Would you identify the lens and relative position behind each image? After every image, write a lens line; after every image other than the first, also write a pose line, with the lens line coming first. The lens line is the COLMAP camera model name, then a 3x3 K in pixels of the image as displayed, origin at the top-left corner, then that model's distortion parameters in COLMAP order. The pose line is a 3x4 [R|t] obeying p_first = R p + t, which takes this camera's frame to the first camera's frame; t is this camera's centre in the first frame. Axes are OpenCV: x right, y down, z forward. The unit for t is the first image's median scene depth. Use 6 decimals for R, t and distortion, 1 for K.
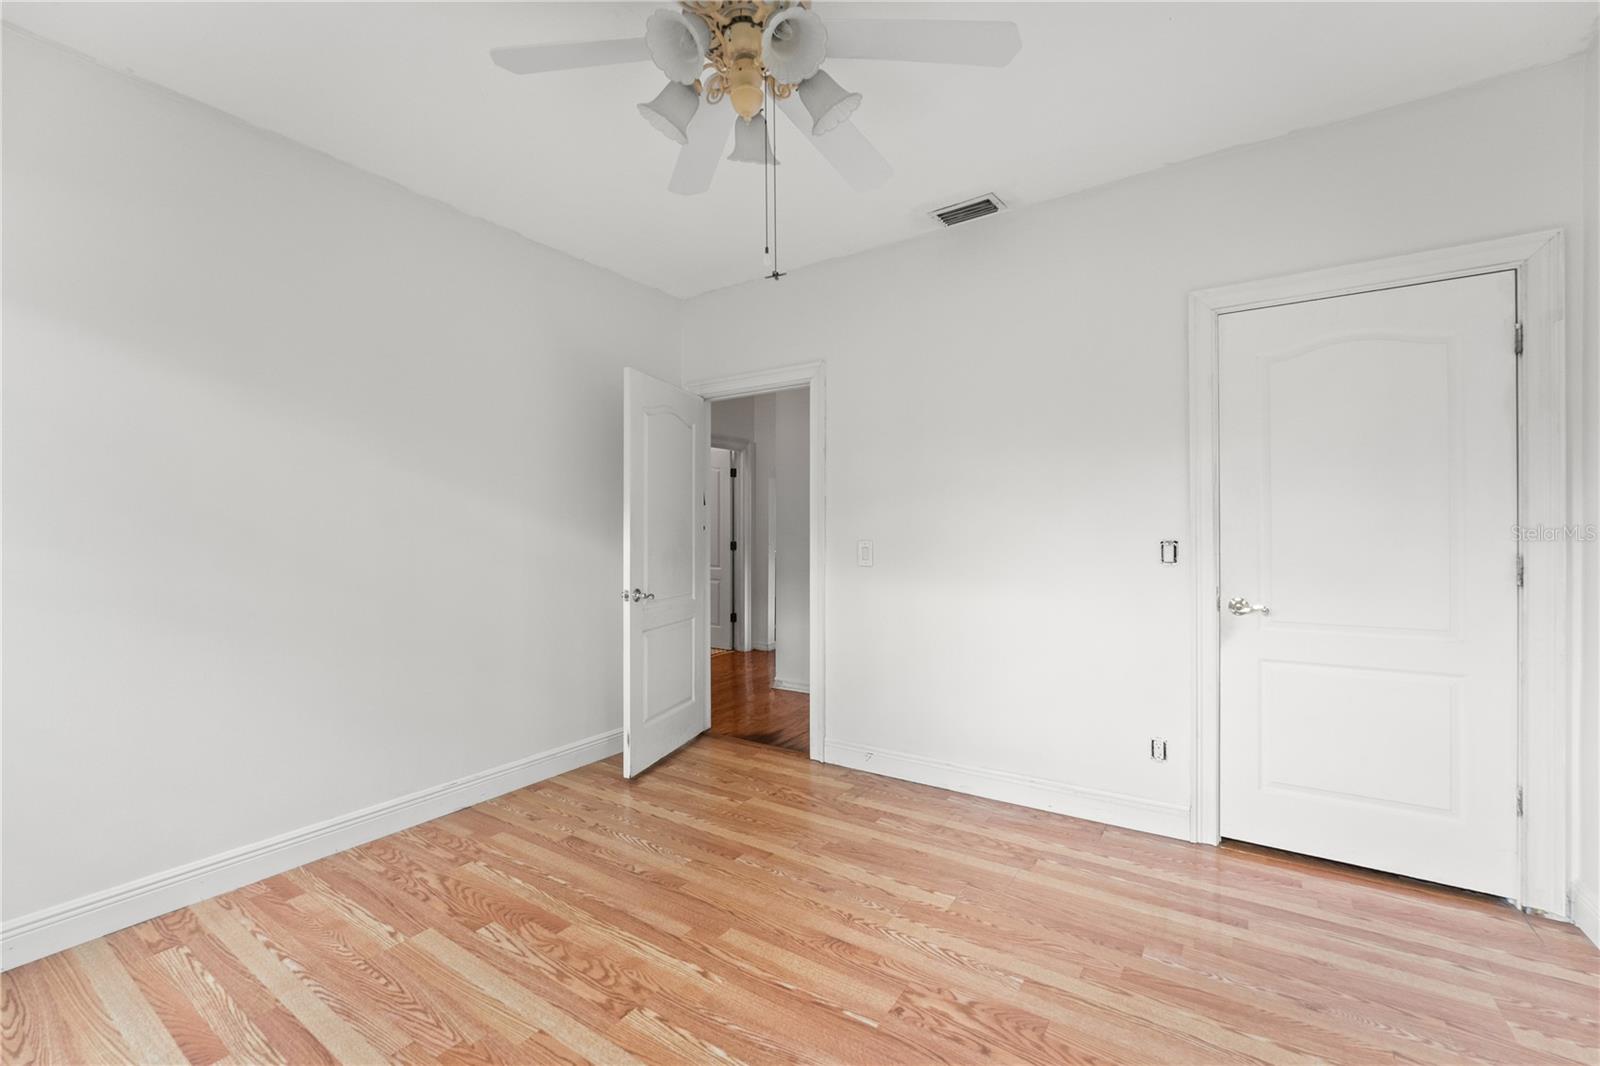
lens RADIAL K [[657.3, 0, 796.5], [0, 657.3, 527.5], [0, 0, 1]] dist [-0.001442, 0.000349]
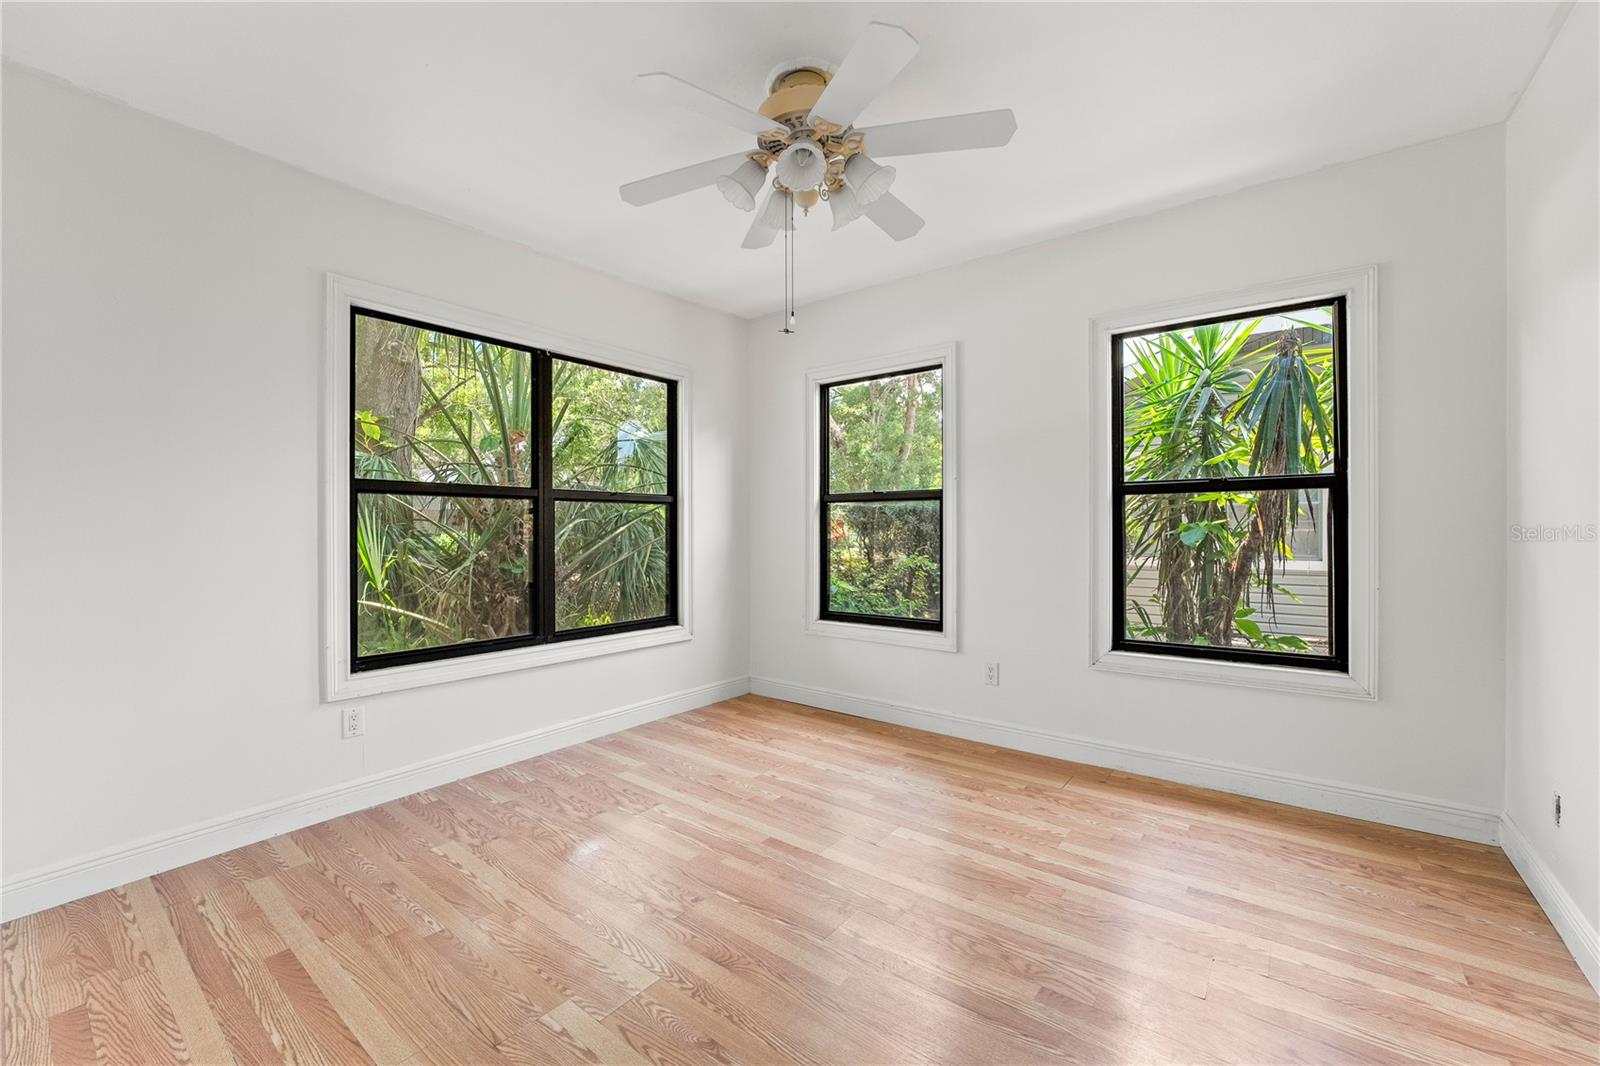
lens RADIAL K [[657.3, 0, 796.5], [0, 657.3, 527.5], [0, 0, 1]] dist [-0.001442, 0.000349]
pose [[-0.997656, 0.011406, 0.067475, -0.116476], [0.010993, 0.999919, -0.006486, 0.021768], [-0.067543, -0.005729, -0.997700, 1.982428]]
